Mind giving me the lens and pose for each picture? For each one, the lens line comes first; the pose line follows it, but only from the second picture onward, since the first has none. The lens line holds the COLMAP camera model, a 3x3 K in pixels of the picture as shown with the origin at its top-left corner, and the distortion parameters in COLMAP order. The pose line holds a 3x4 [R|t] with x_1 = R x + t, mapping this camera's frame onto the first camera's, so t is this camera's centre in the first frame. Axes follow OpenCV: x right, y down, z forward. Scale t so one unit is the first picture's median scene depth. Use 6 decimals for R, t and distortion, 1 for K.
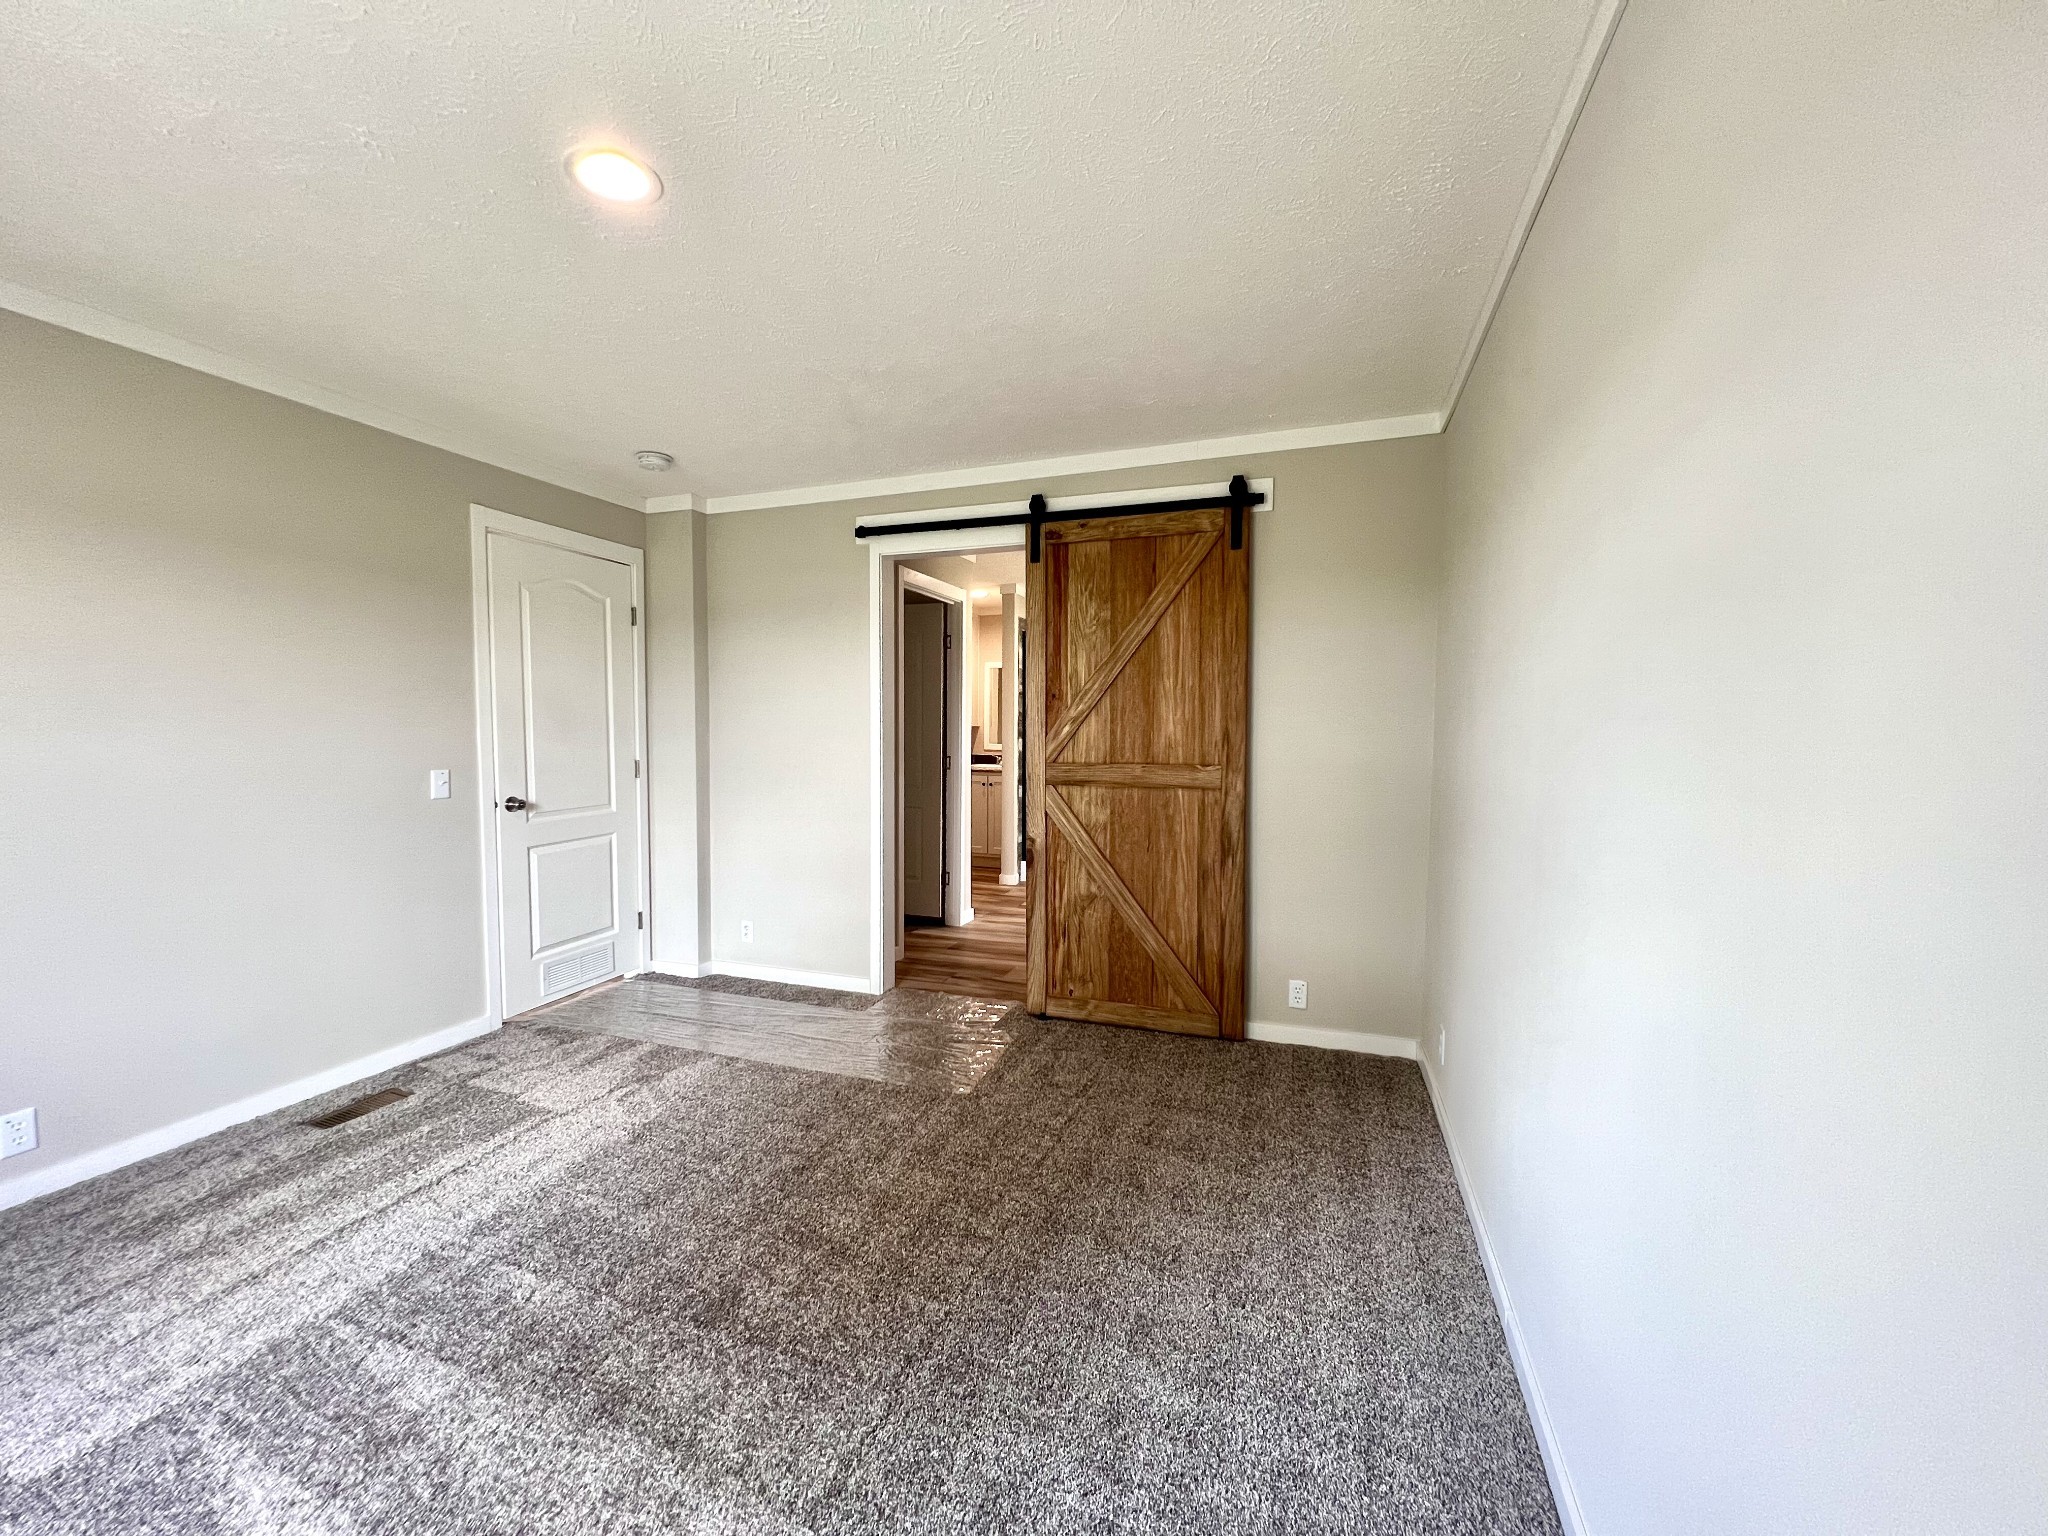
lens RADIAL K [[821.2, 0, 1024.0], [0, 821.2, 768.0], [0, 0, 1]] dist [-0.001609, 0.000009]
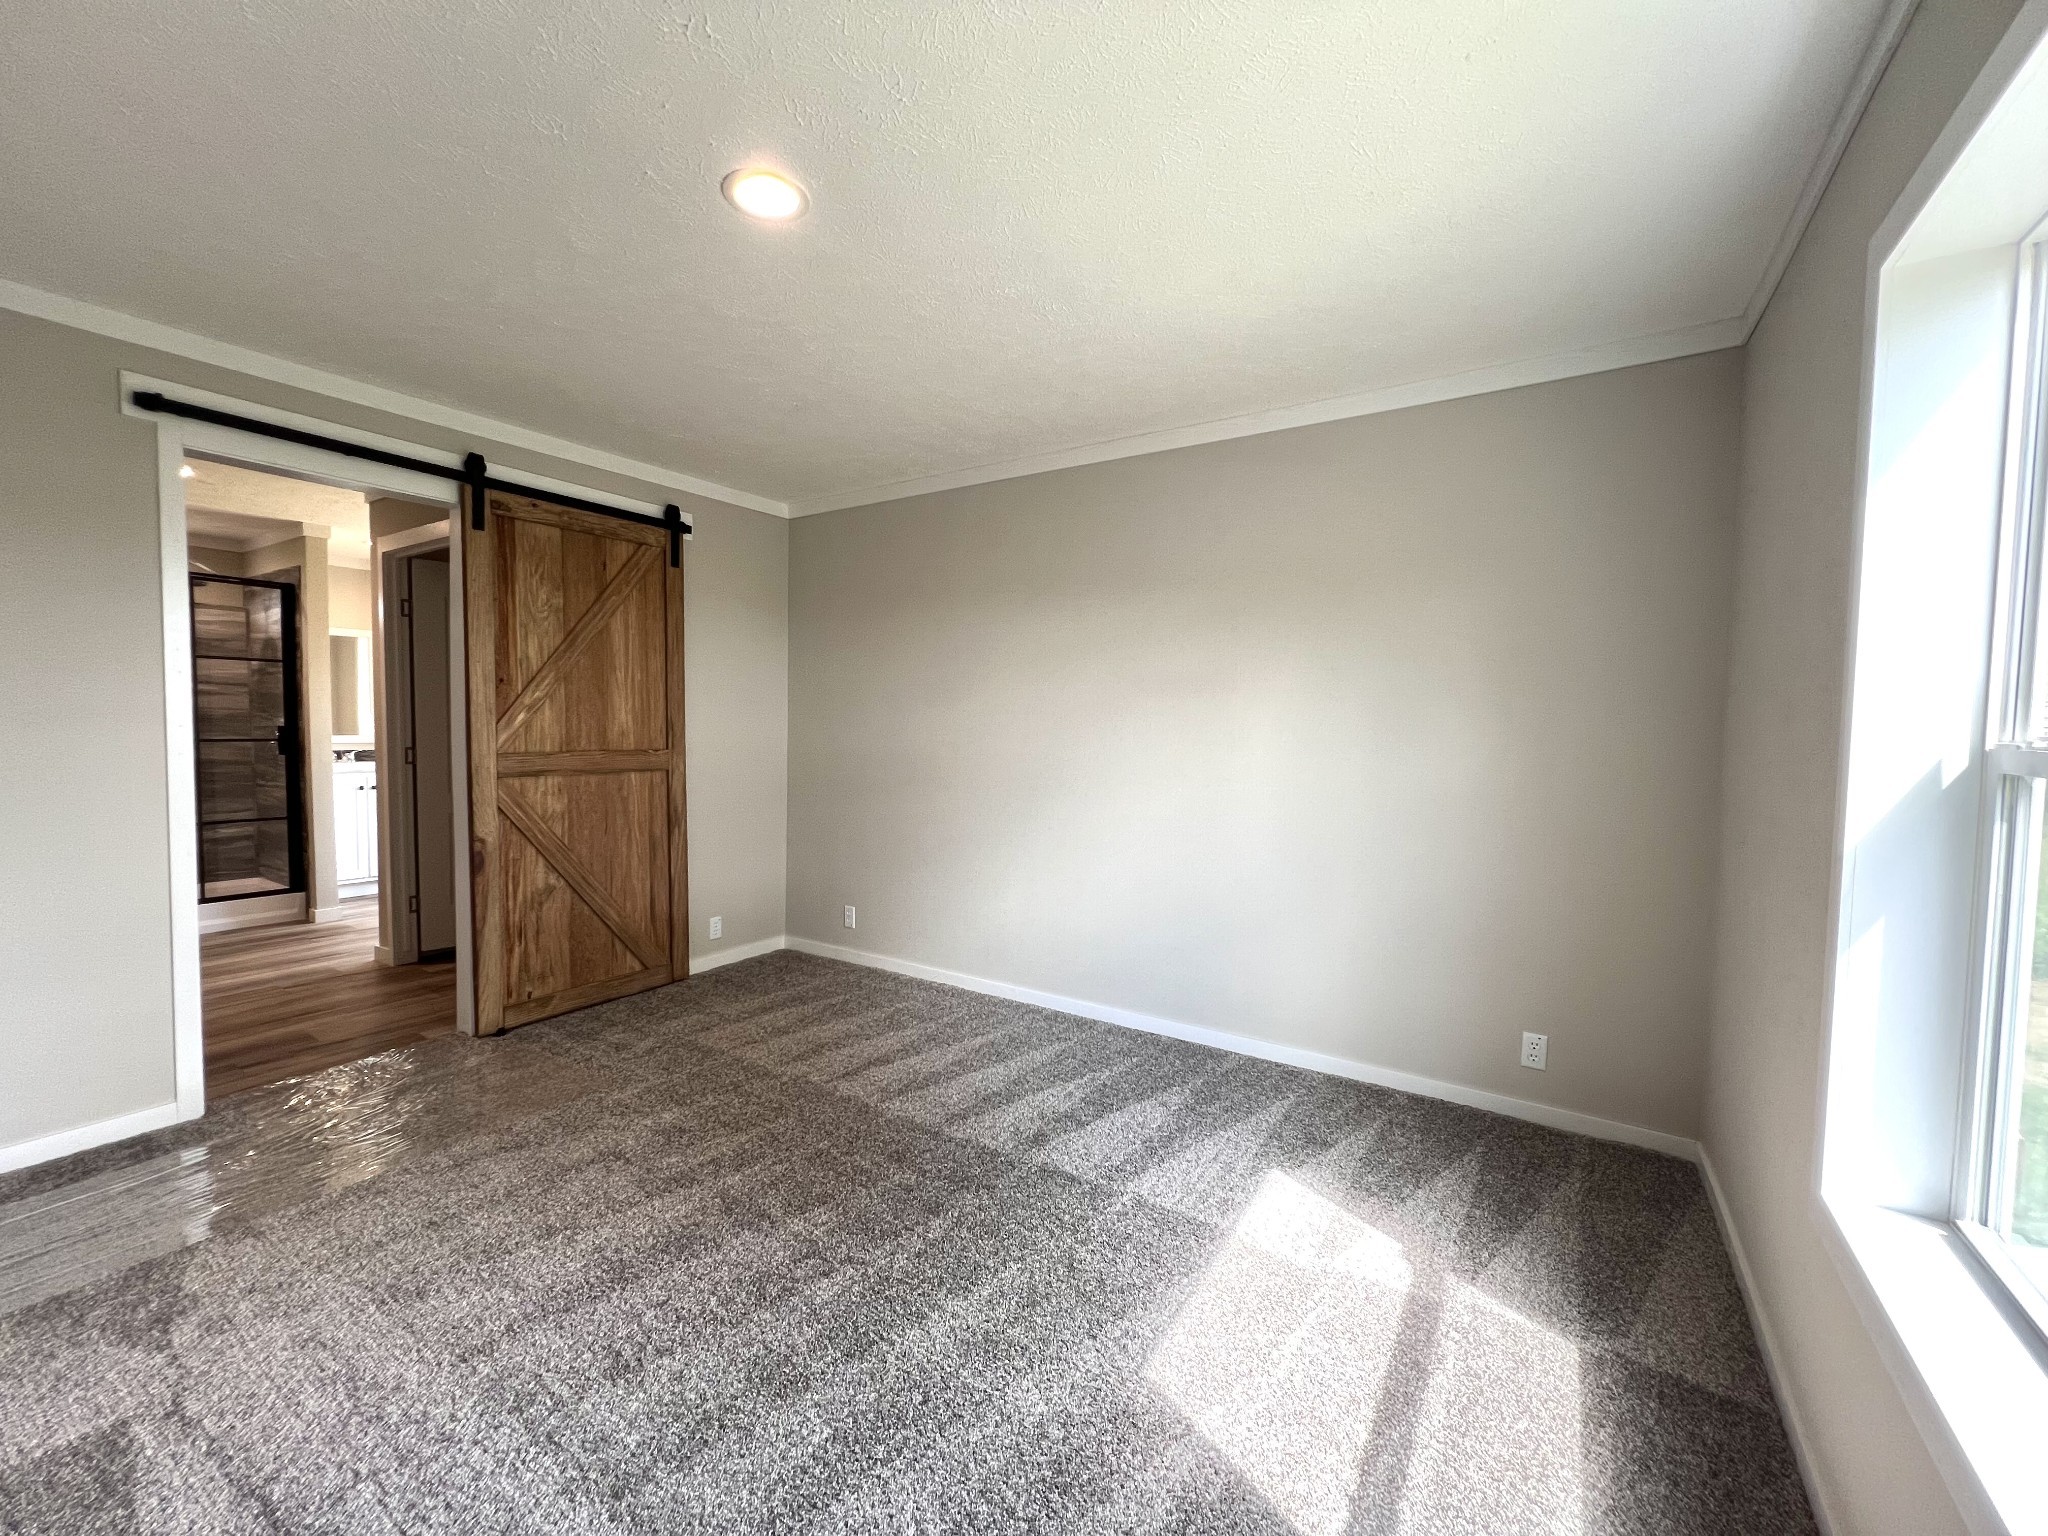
lens RADIAL K [[845.7, 0, 1024.0], [0, 845.7, 768.0], [0, 0, 1]] dist [-0.009200, 0.000525]
pose [[0.212599, -0.051742, 0.975769, -0.792545], [0.033792, 0.998389, 0.045578, -0.014022], [-0.976555, 0.023284, 0.214005, 0.238892]]
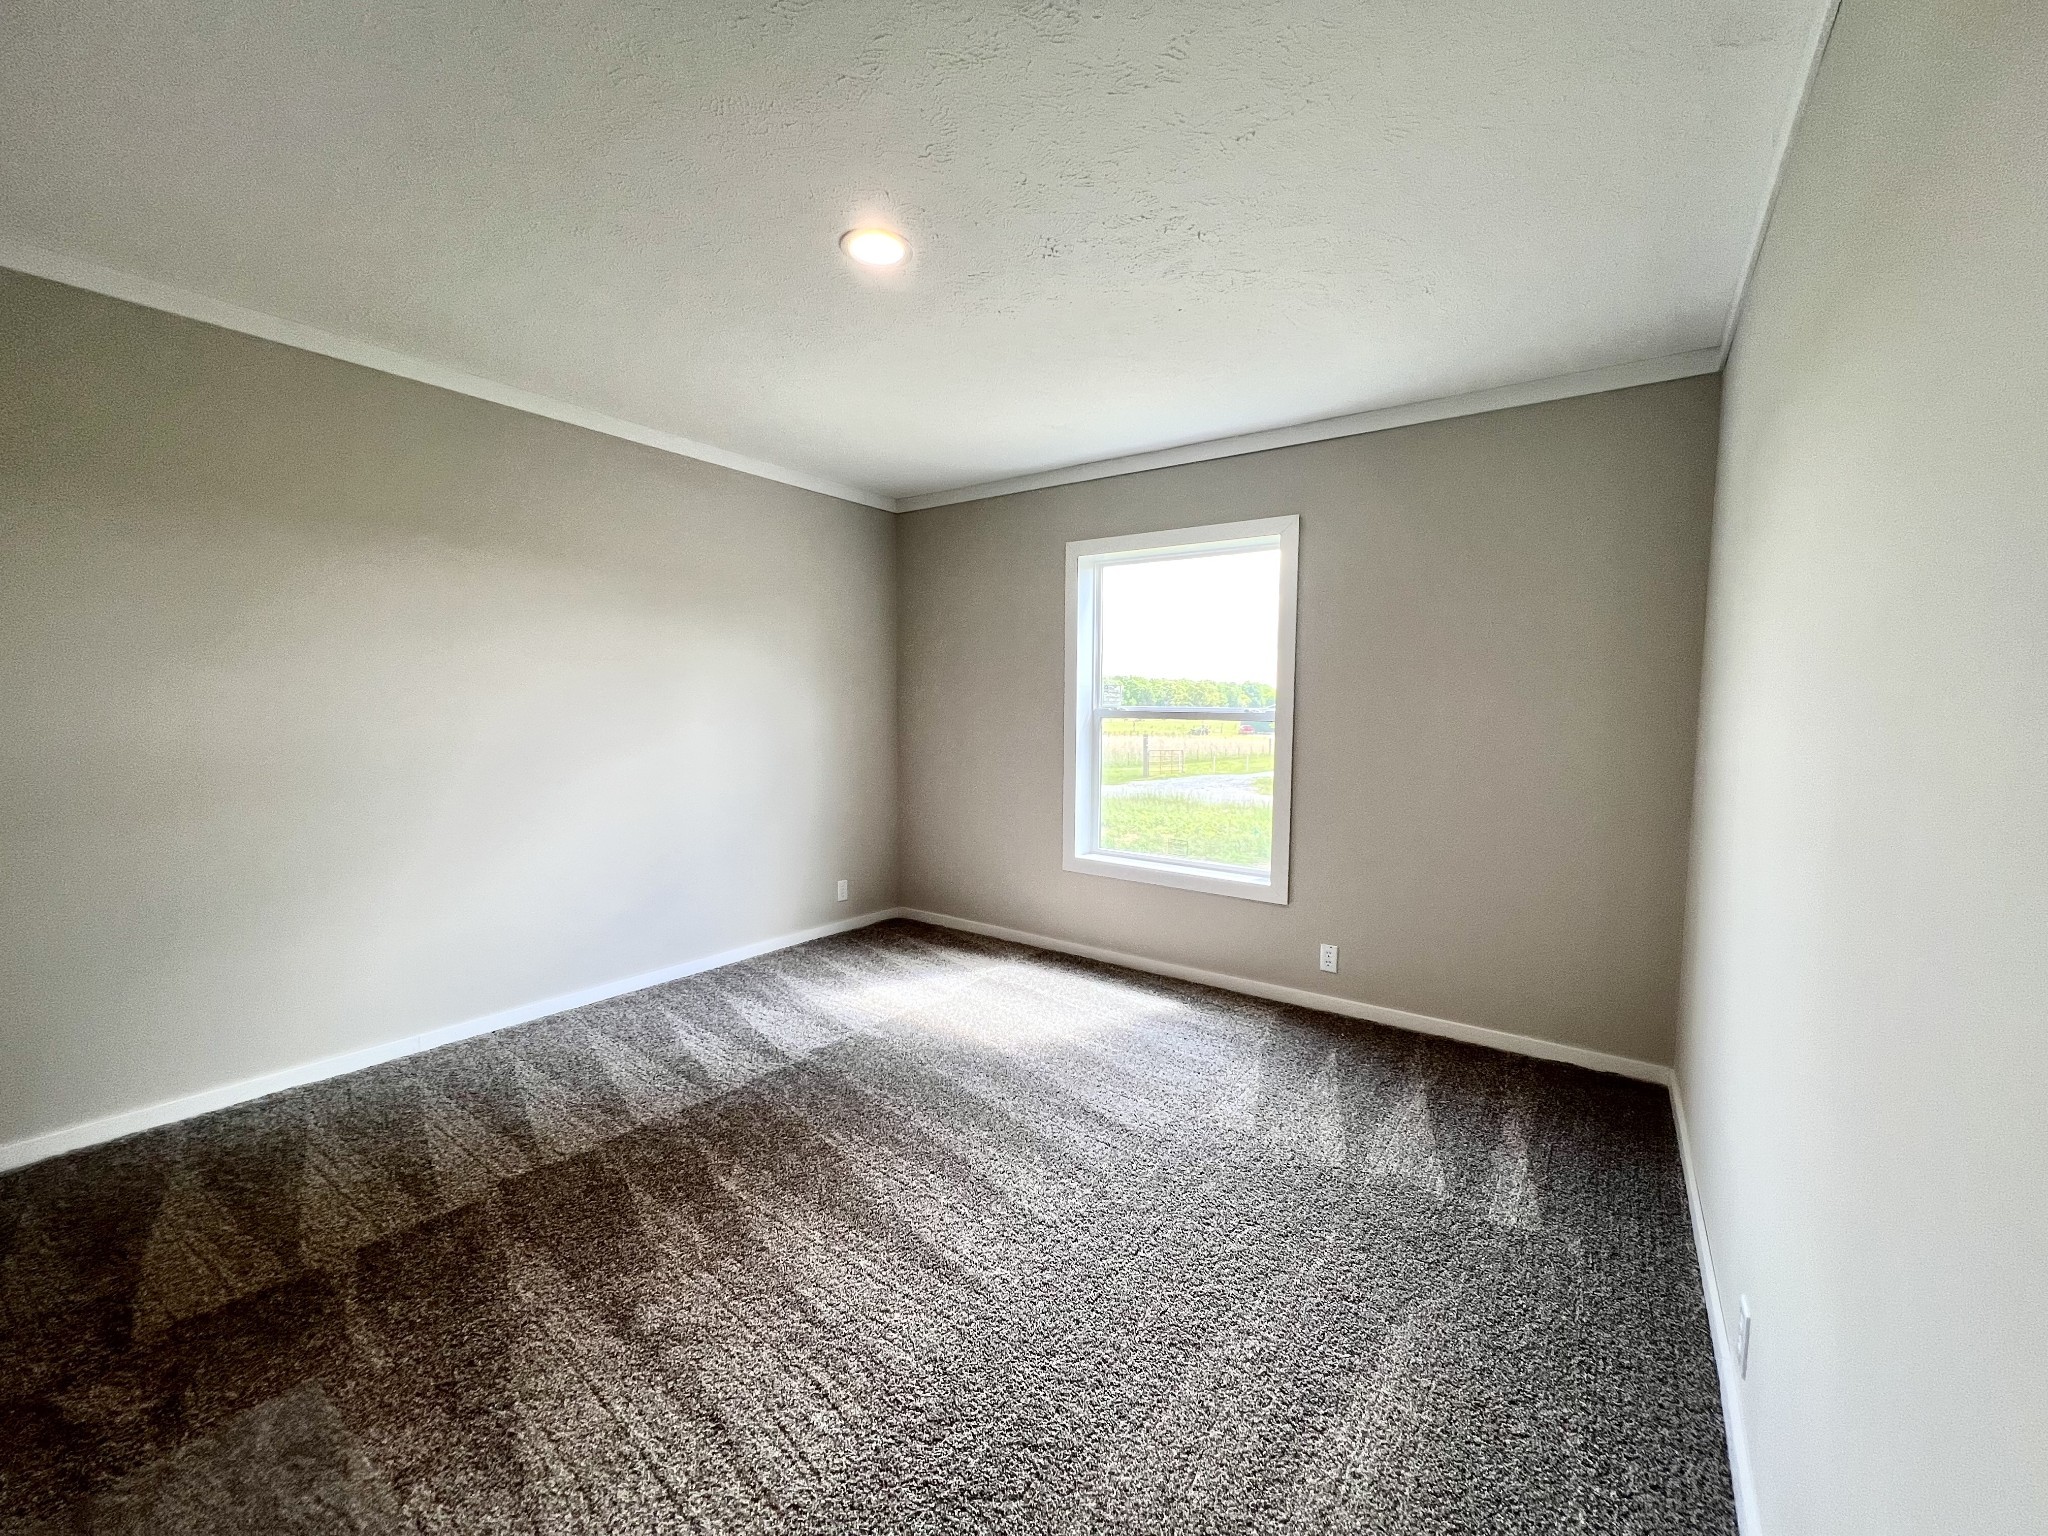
lens RADIAL K [[821.2, 0, 1024.0], [0, 821.2, 768.0], [0, 0, 1]] dist [-0.001609, 0.000009]
pose [[-0.967206, -0.026353, 0.252624, -0.549288], [0.004645, 0.992601, 0.121332, -0.055812], [-0.253952, 0.118527, -0.959927, 1.127058]]
